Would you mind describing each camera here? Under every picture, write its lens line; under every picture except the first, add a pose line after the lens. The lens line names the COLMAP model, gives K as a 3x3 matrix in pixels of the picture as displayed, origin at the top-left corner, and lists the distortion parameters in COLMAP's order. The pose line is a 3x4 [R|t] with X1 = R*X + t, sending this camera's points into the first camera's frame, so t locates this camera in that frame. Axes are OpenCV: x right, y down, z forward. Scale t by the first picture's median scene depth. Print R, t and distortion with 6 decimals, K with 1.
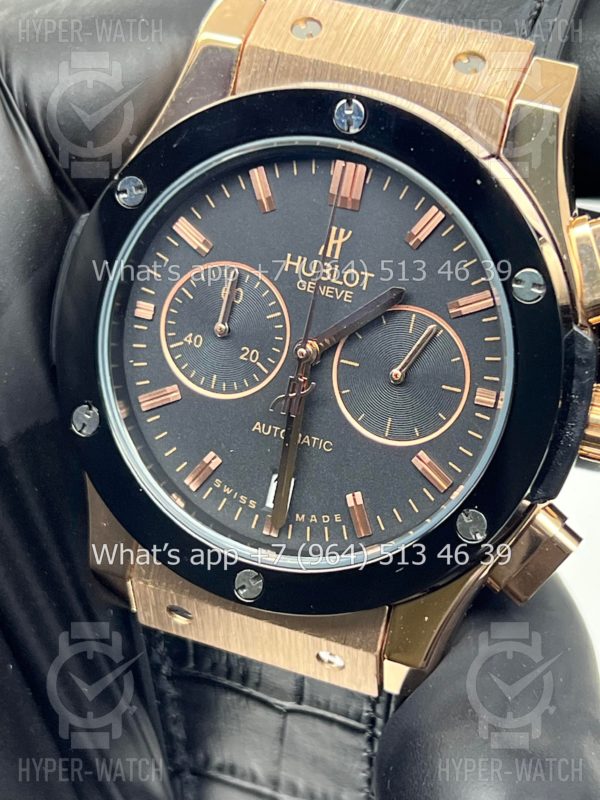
lens RADIAL K [[1827.0, 0, 300.0], [0, 1827.0, 400.0], [0, 0, 1]] dist [0.305748, -0.078519]
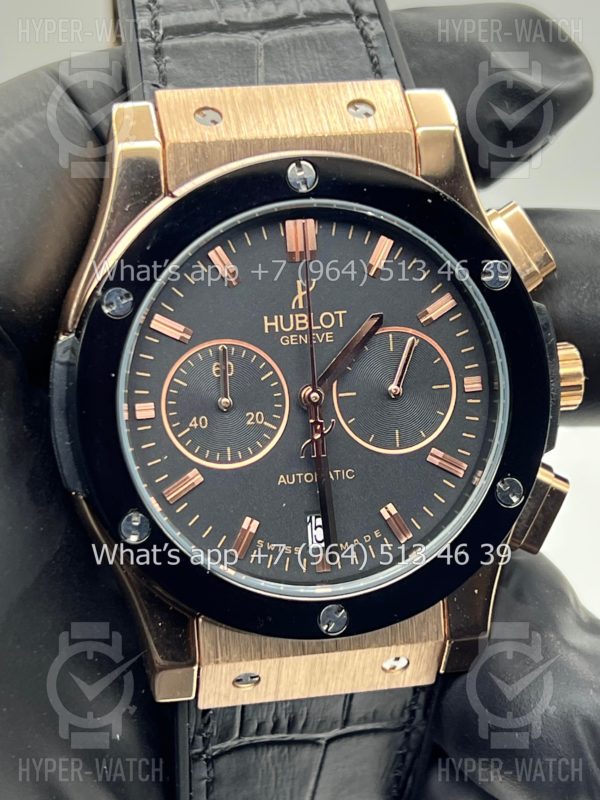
lens RADIAL K [[1827.0, 0, 300.0], [0, 1827.0, 400.0], [0, 0, 1]] dist [0.305748, -0.078519]
pose [[0.843940, -0.298189, 0.445924, -0.484361], [0.326804, 0.944997, 0.013422, -0.040989], [-0.425399, 0.134402, 0.894970, 0.030975]]
